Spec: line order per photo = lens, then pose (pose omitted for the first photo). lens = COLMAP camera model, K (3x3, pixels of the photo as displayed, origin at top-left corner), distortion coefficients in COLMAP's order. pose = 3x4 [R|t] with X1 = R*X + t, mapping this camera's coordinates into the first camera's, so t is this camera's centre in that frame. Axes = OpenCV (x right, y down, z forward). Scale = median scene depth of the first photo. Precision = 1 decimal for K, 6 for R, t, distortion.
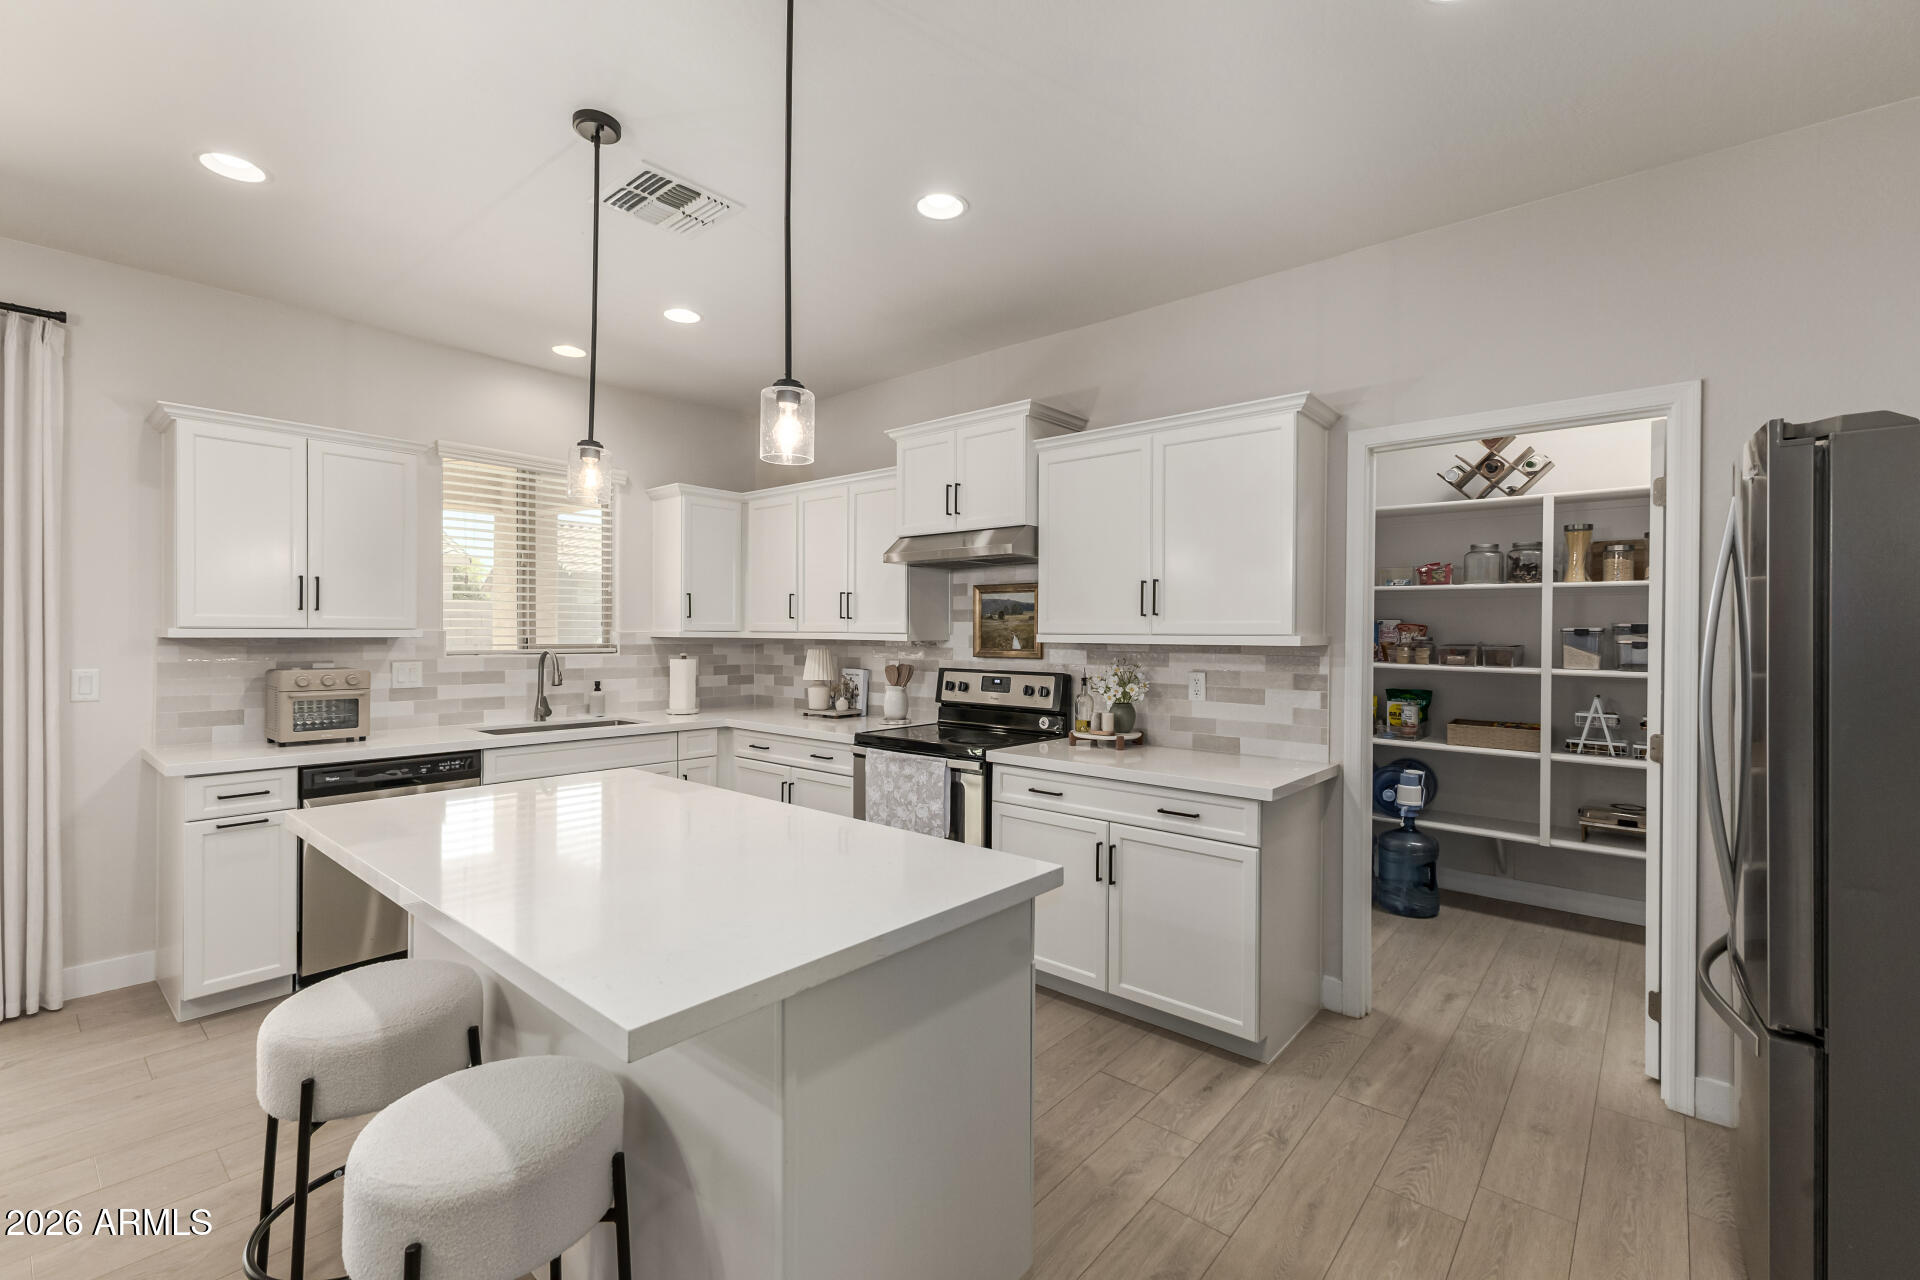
lens RADIAL K [[830.8, 0, 965.6], [0, 830.8, 638.1], [0, 0, 1]] dist [0.010435, -0.003291]
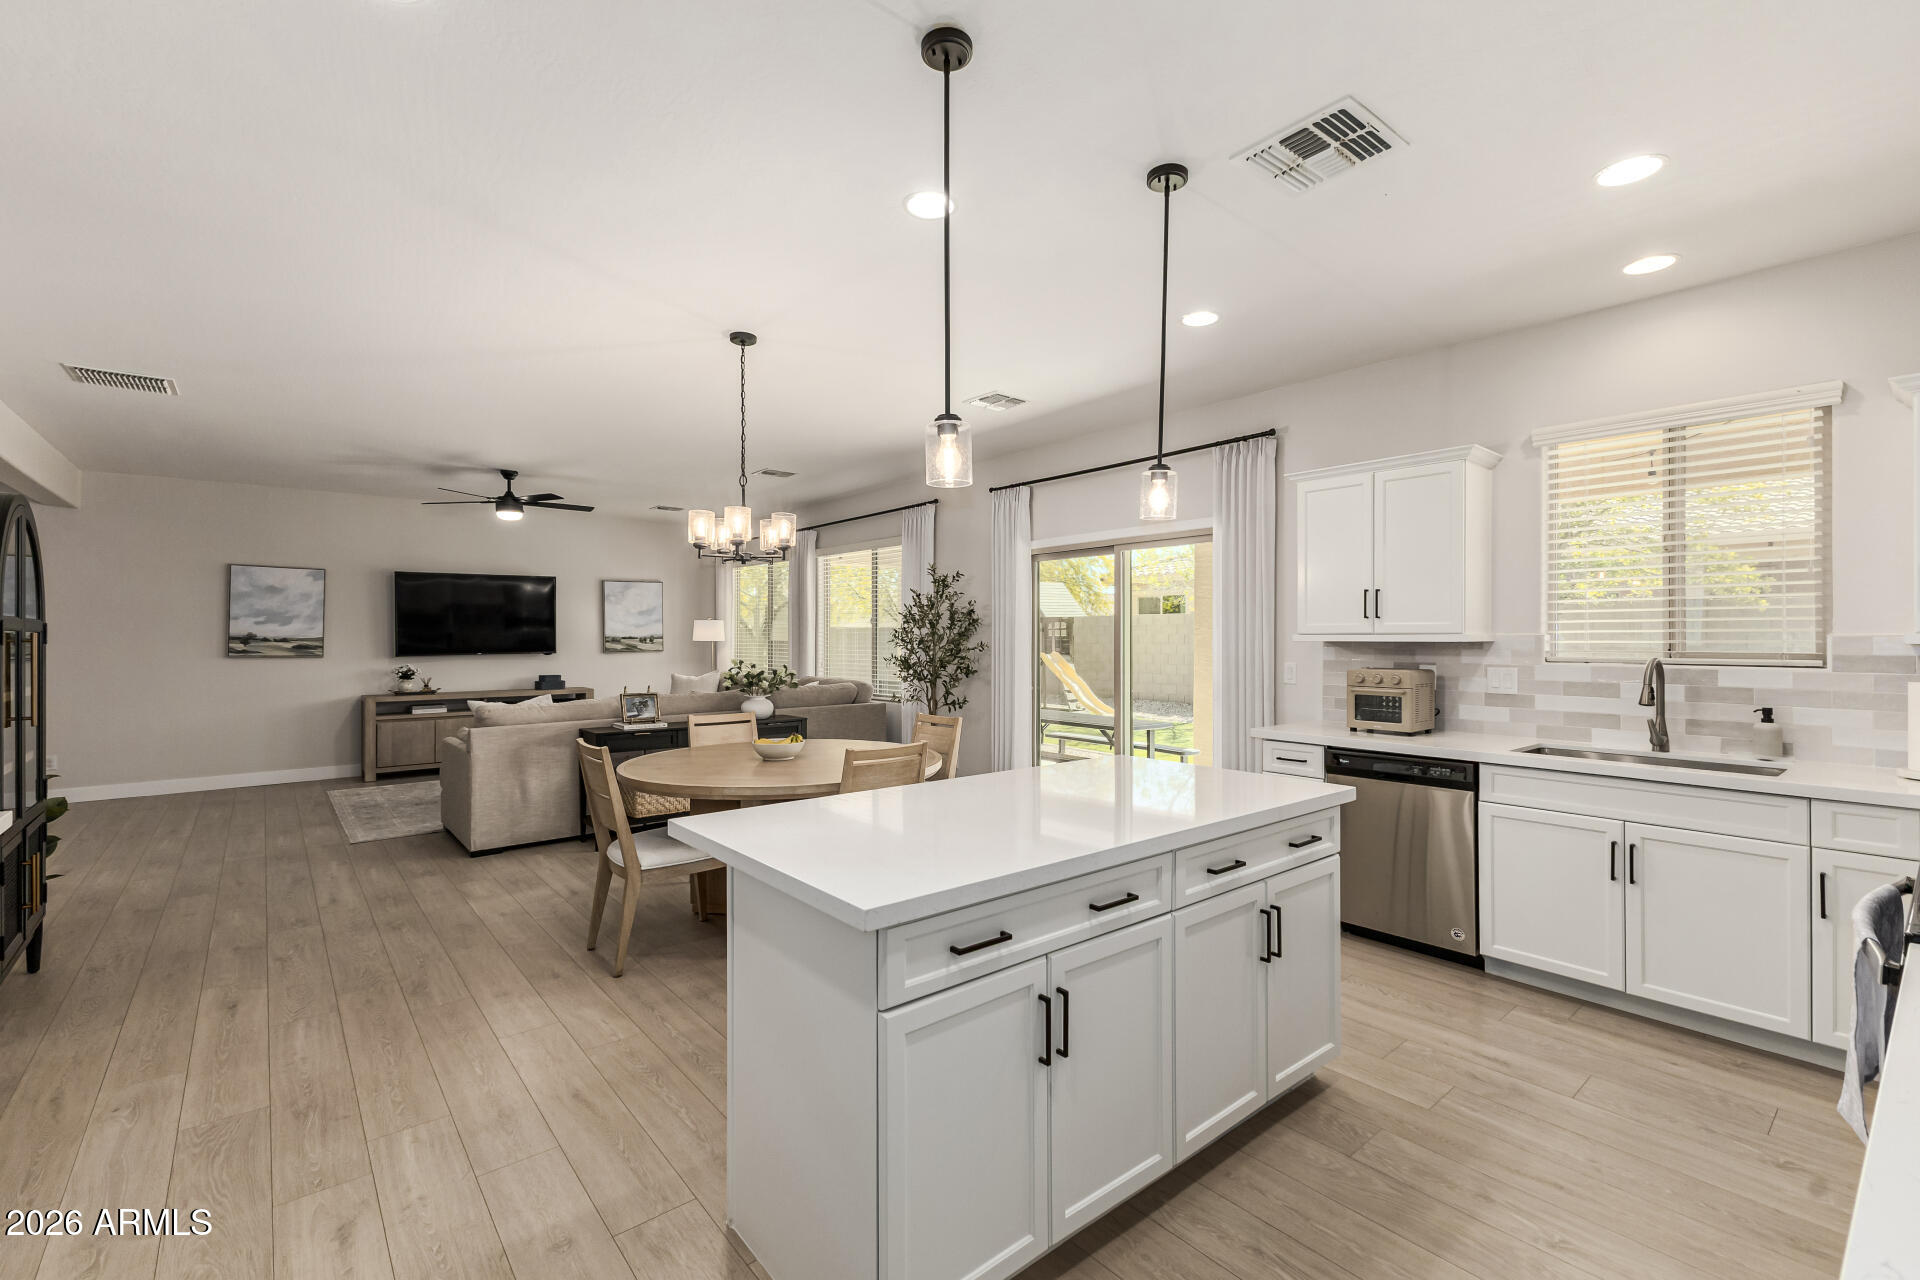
lens RADIAL K [[830.8, 0, 950.4], [0, 830.8, 632.8], [0, 0, 1]] dist [0.010435, -0.003291]
pose [[-0.180449, -0.008697, -0.983546, 0.403694], [-0.005462, 0.999954, -0.007840, -0.000417], [0.983569, 0.003957, -0.180488, 0.534642]]
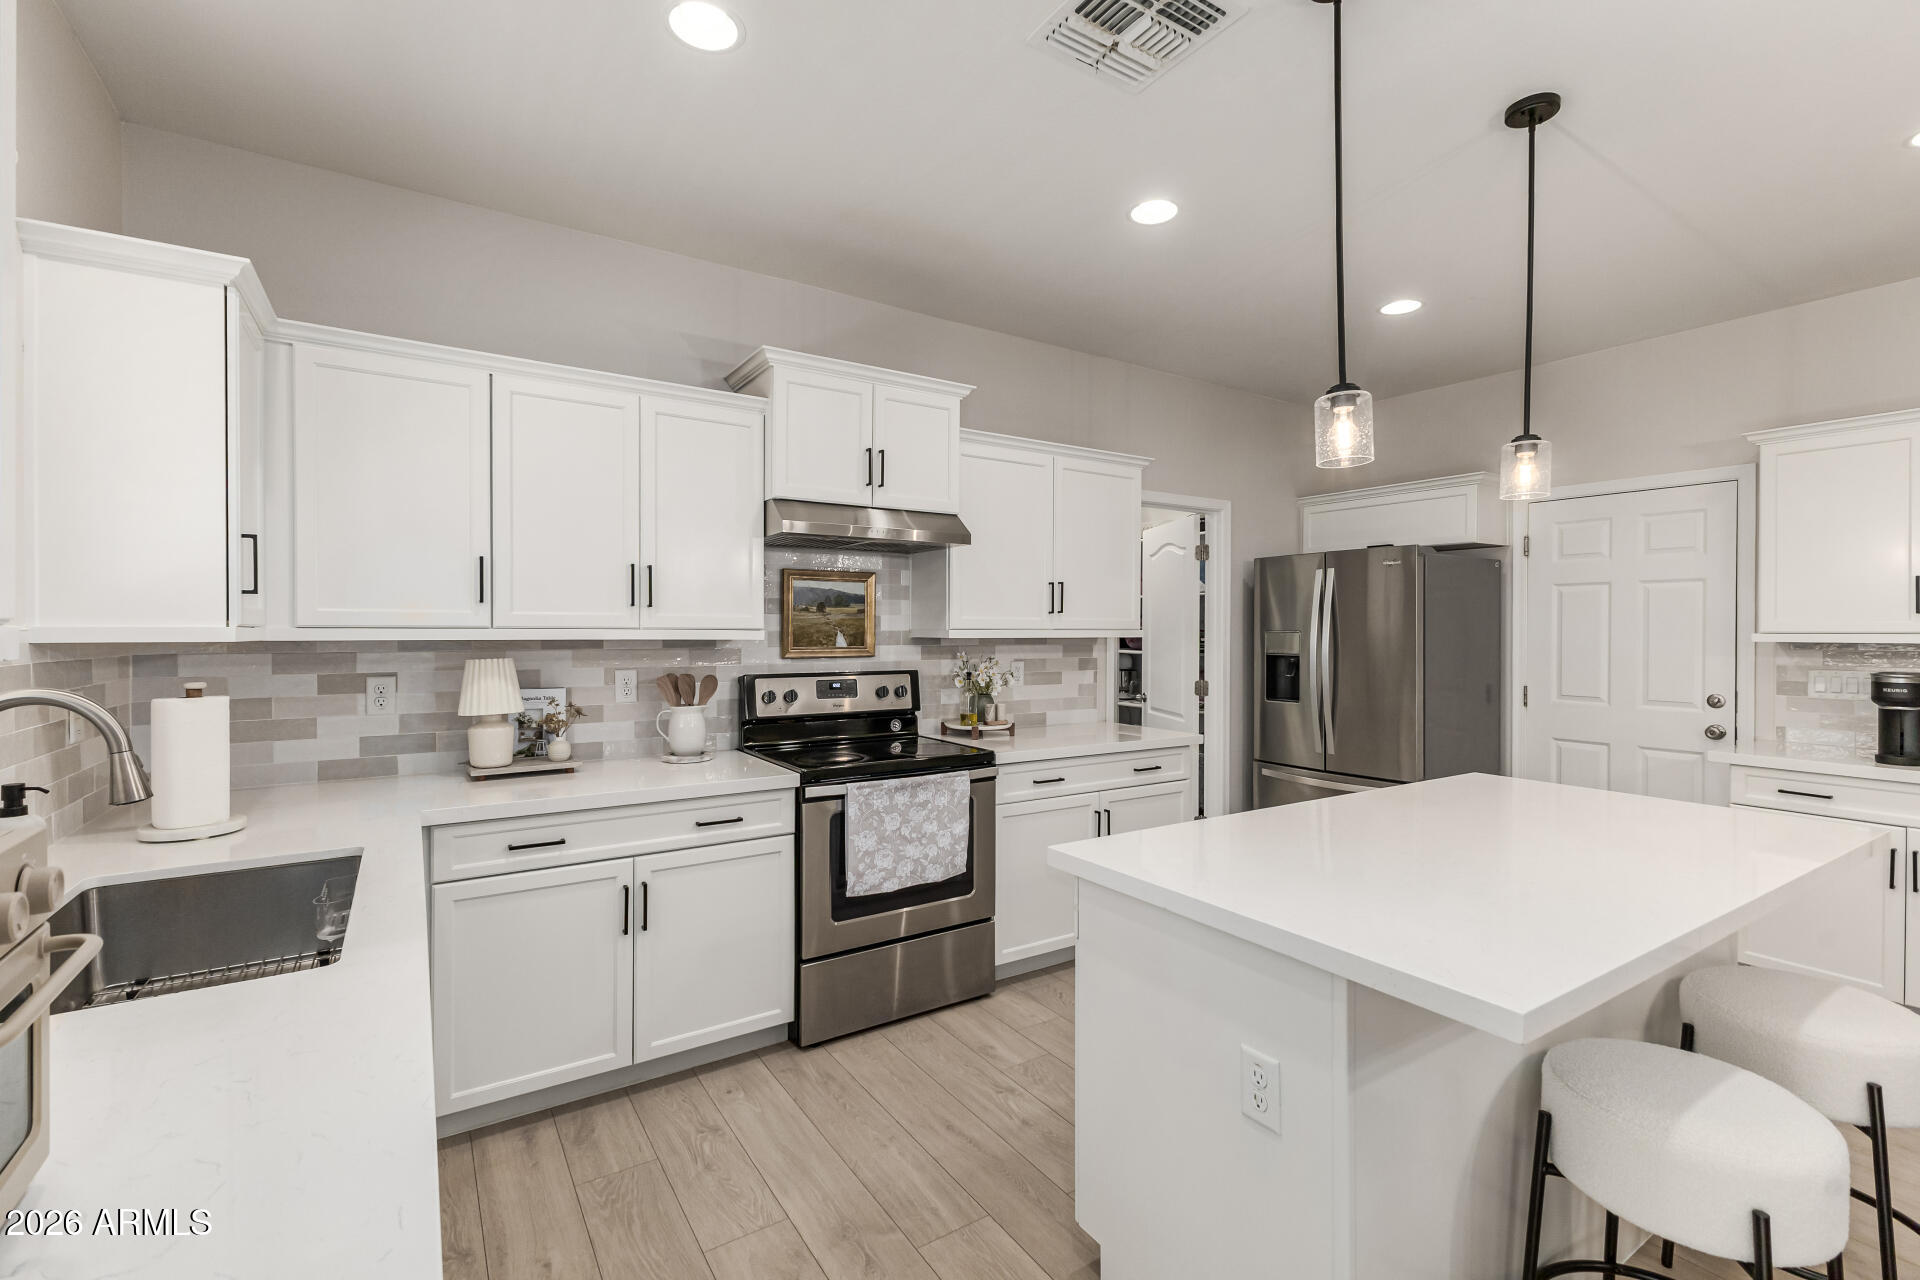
lens RADIAL K [[830.8, 0, 952.8], [0, 830.8, 633.7], [0, 0, 1]] dist [0.010435, -0.003291]
pose [[0.283632, -0.009261, 0.958888, -0.742259], [0.006020, 0.999951, 0.007877, -0.006650], [-0.958914, 0.003538, 0.283674, 0.647120]]
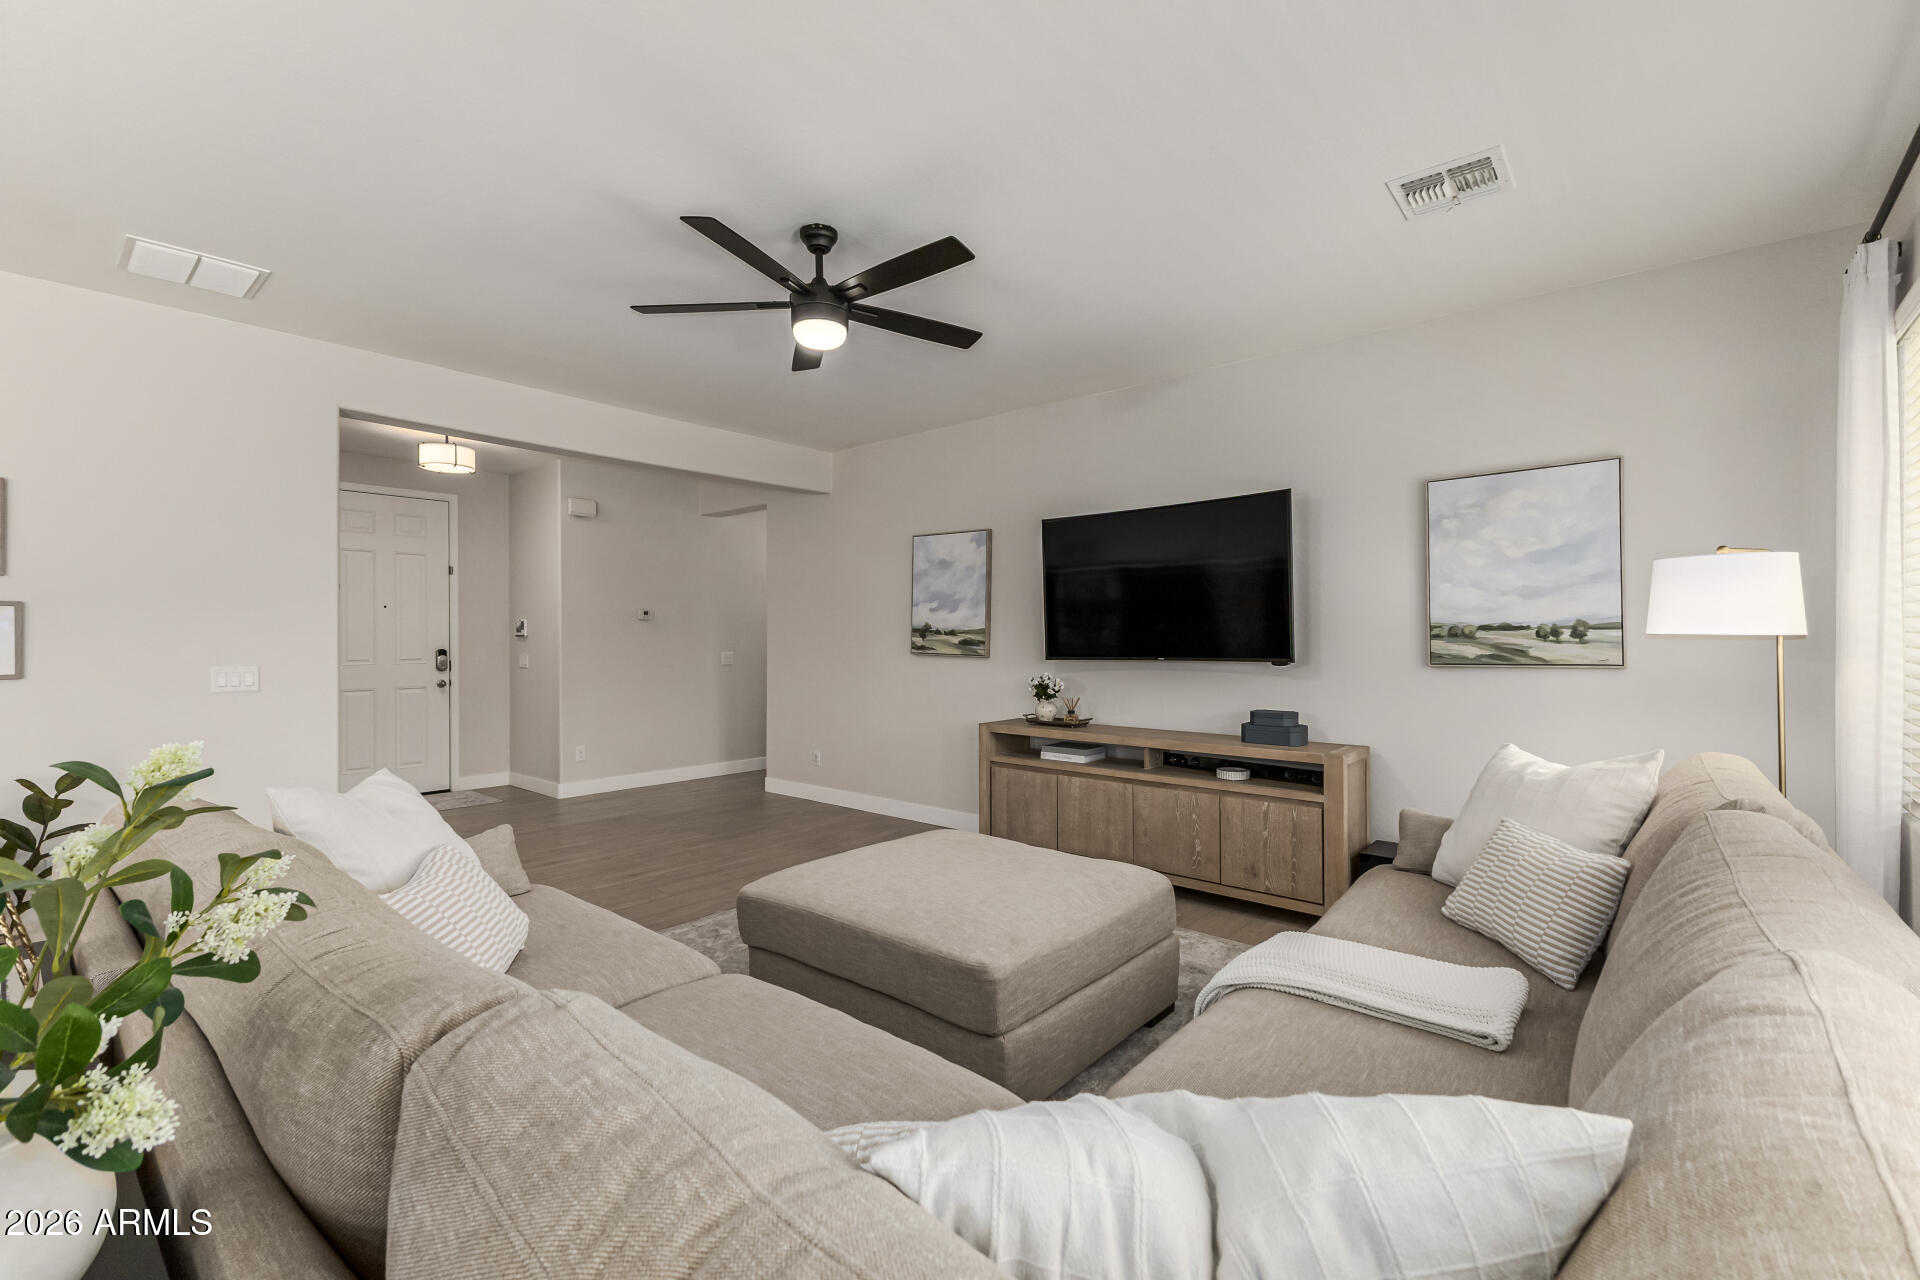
lens RADIAL K [[830.8, 0, 960.5], [0, 830.8, 645.0], [0, 0, 1]] dist [0.010435, -0.003291]
pose [[-0.999968, -0.005726, 0.005635, -1.295270], [-0.005640, 0.999867, 0.015315, 0.009368], [-0.005722, 0.015282, -0.999867, 0.049979]]
